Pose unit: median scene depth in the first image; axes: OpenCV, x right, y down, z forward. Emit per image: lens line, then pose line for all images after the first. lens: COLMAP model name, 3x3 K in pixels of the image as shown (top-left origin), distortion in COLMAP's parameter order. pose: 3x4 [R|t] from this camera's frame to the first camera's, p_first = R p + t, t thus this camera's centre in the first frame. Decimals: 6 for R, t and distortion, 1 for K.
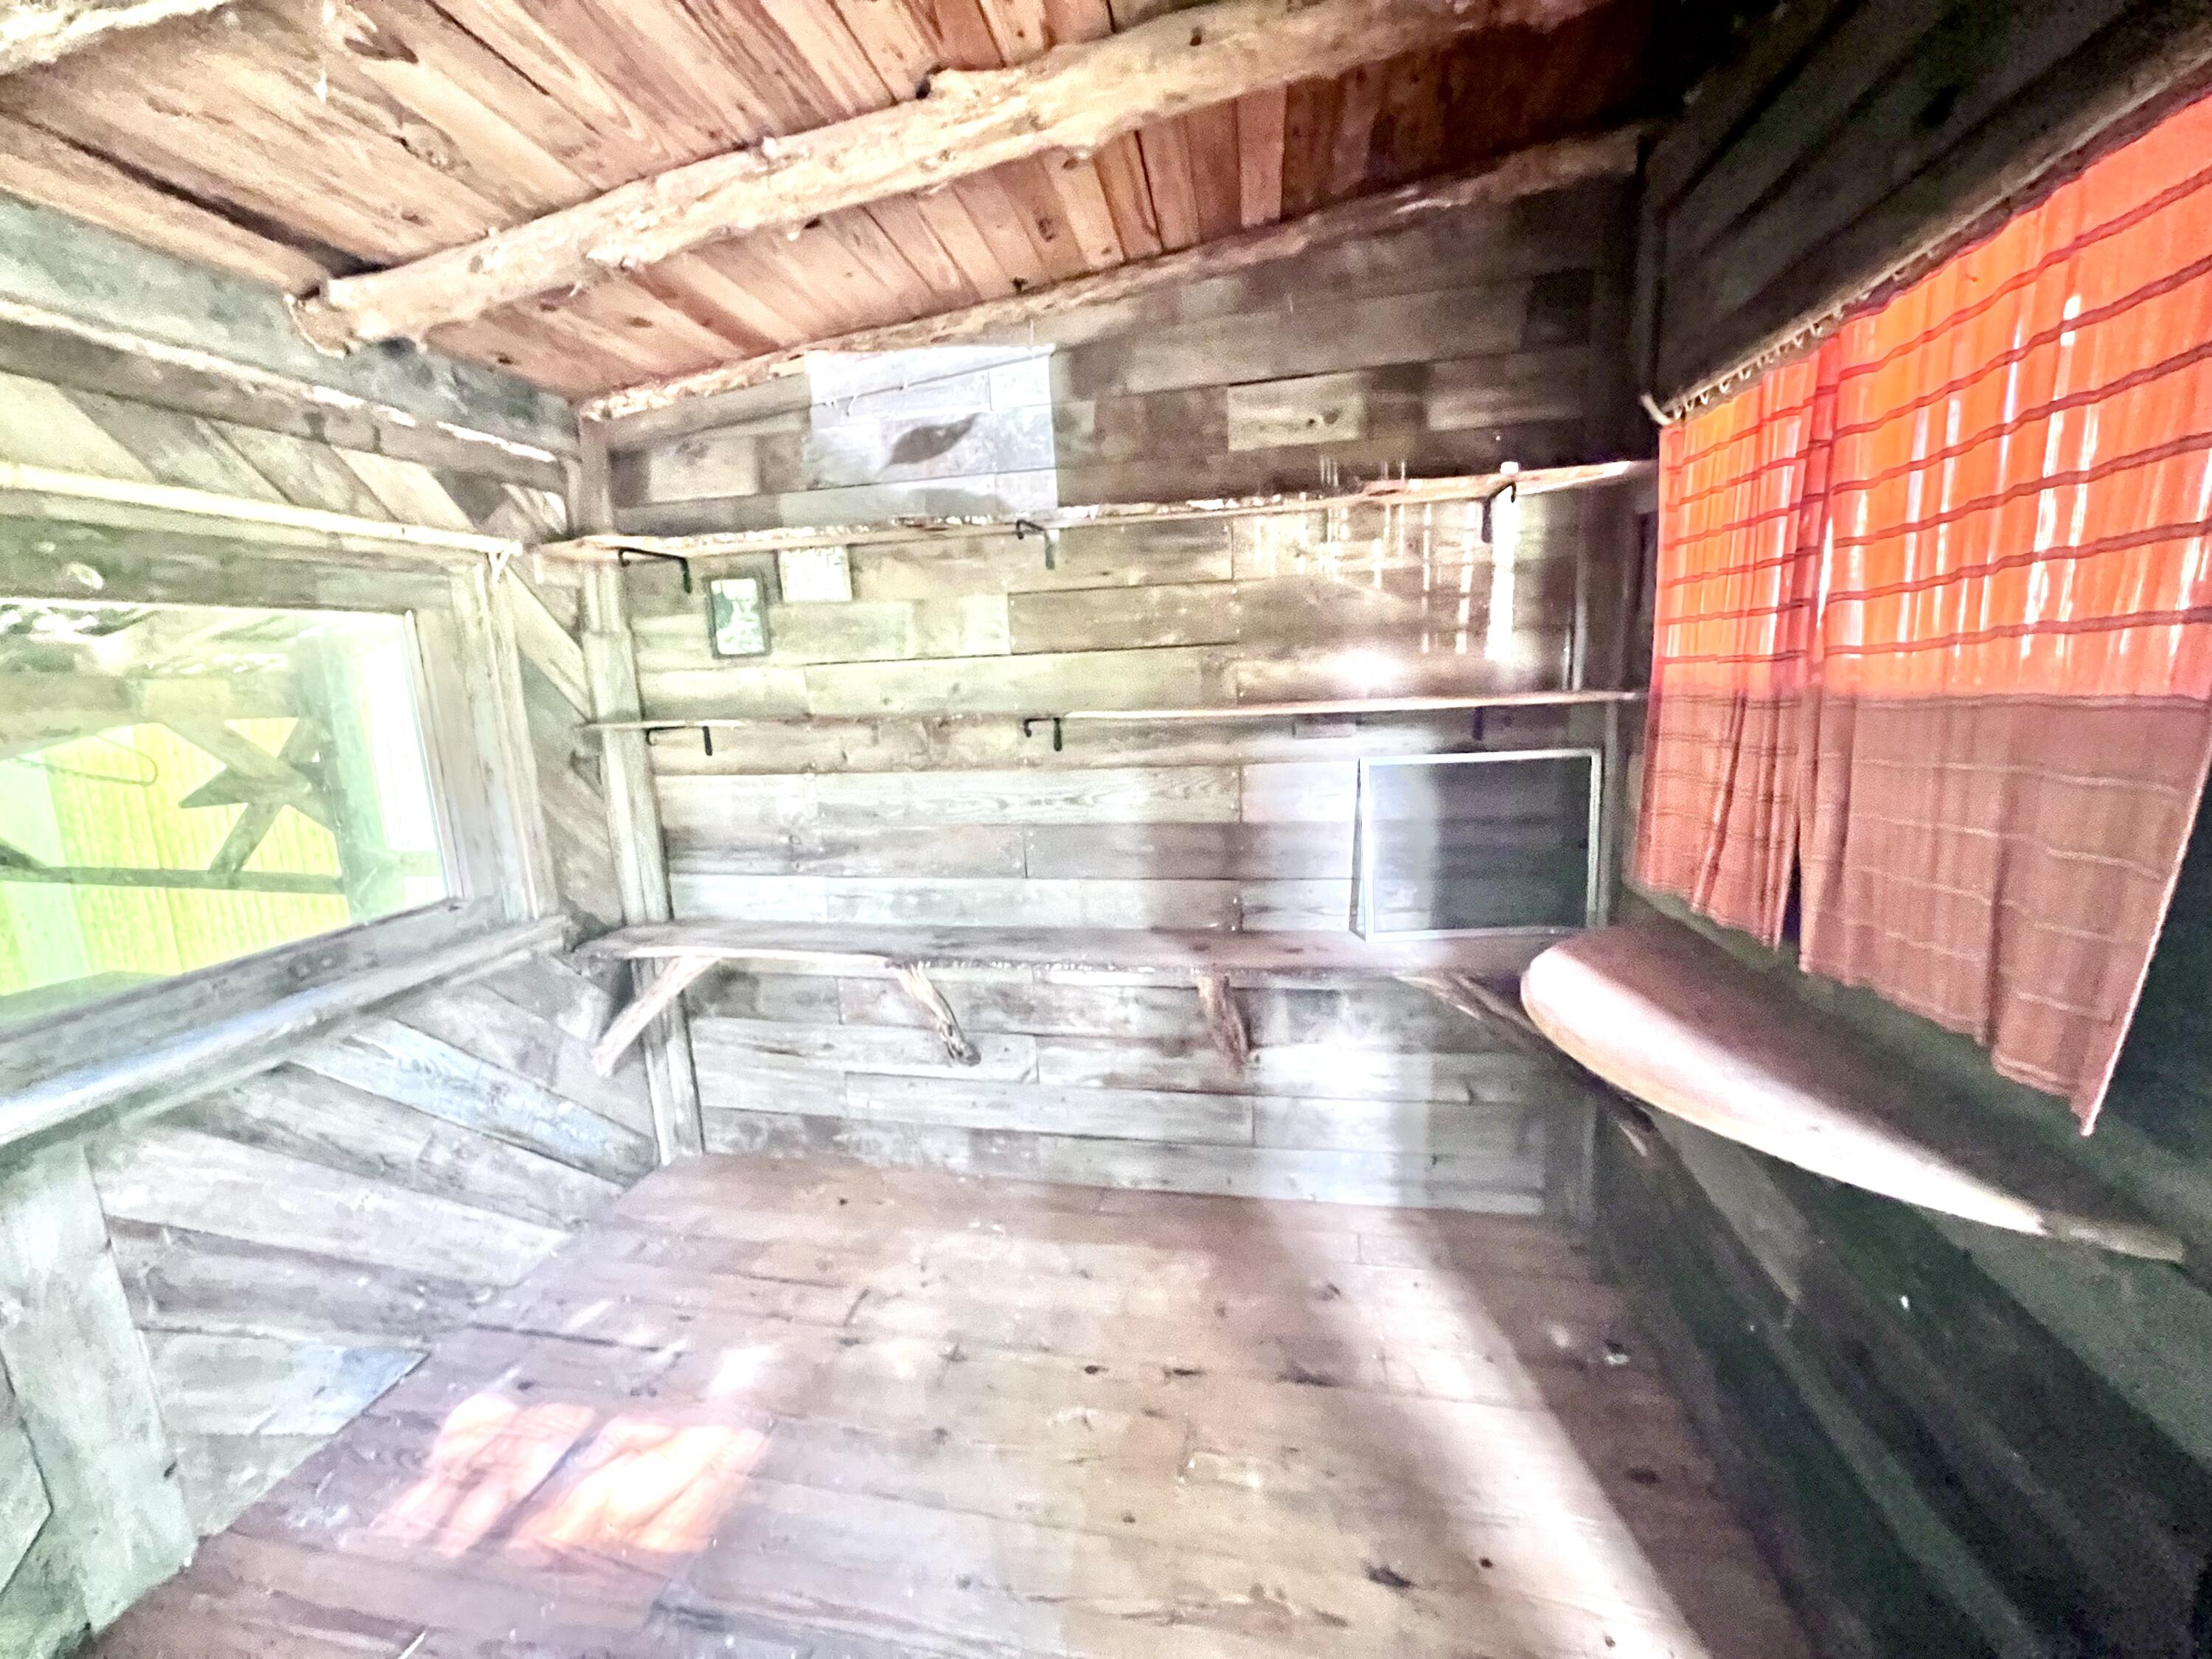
lens RADIAL K [[881.9, 0, 1100.2], [0, 881.9, 827.1], [0, 0, 1]] dist [-0.001513, 0.000739]
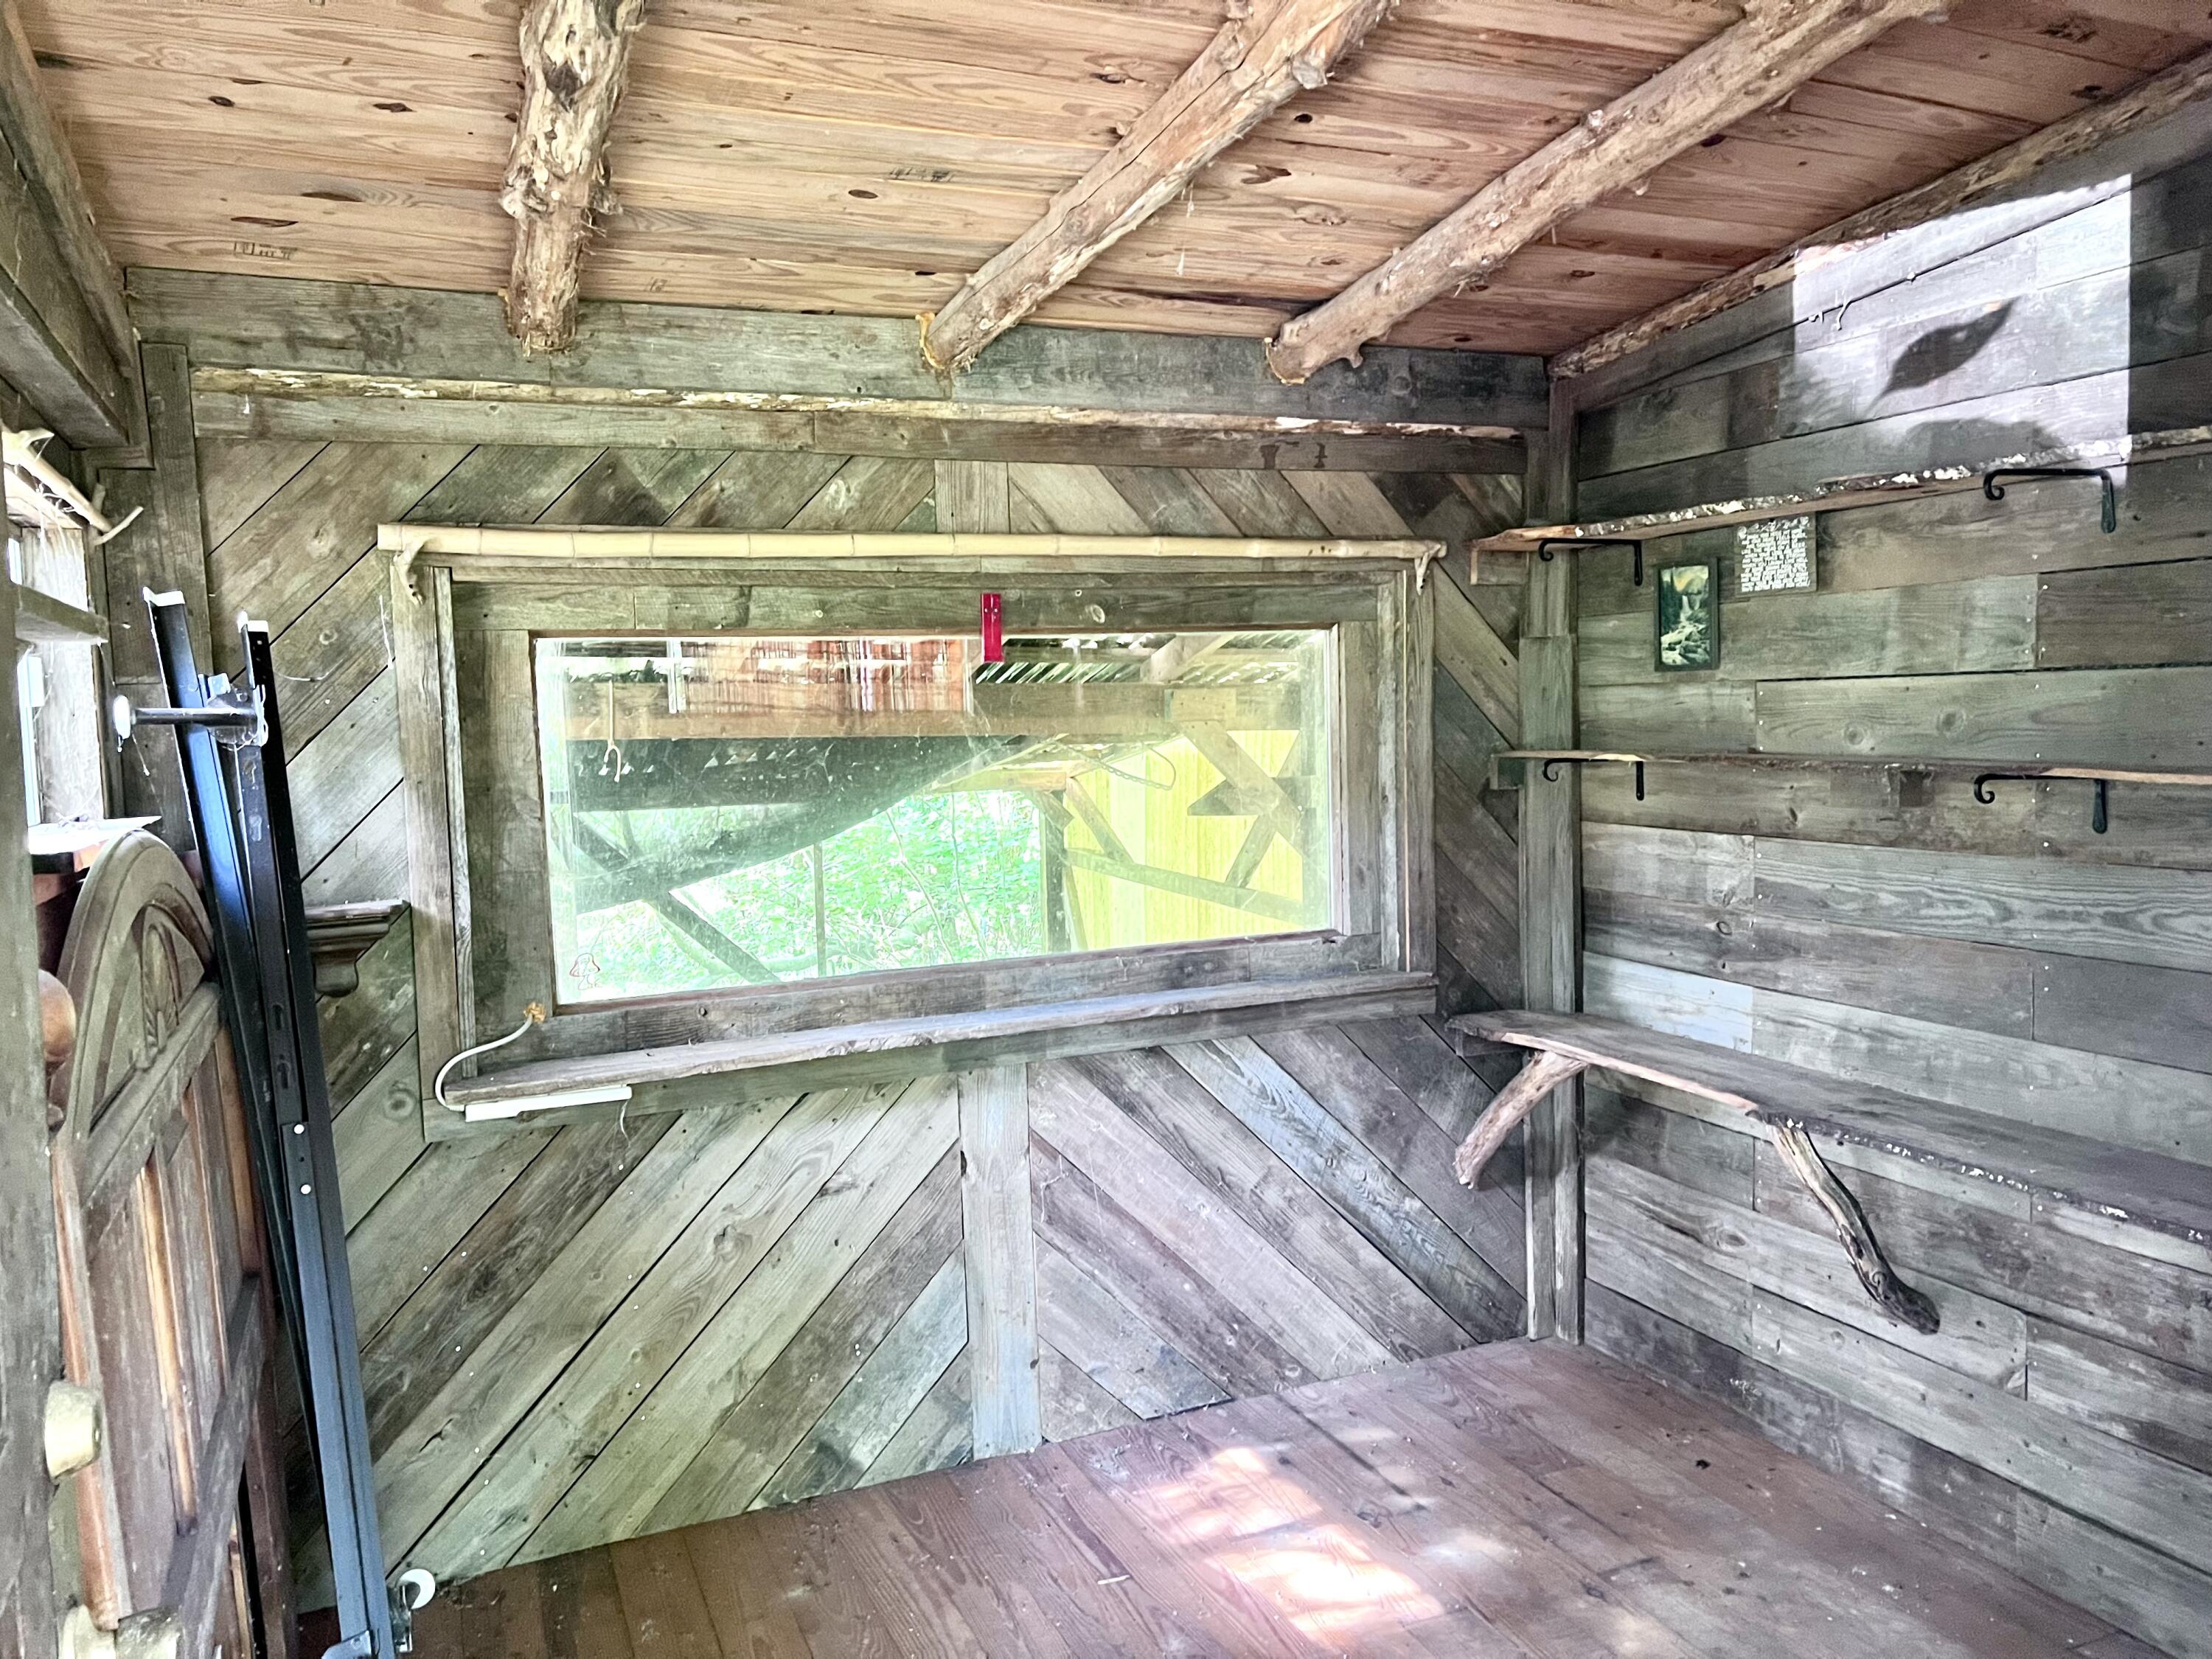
lens RADIAL K [[1661.0, 0, 1104.5], [0, 1661.0, 837.9], [0, 0, 1]] dist [0.051593, -0.054770]
pose [[0.567797, 0.090819, -0.818143, 0.523078], [-0.144896, 0.989403, 0.009271, 0.003046], [0.810316, 0.113282, 0.574940, -0.194957]]
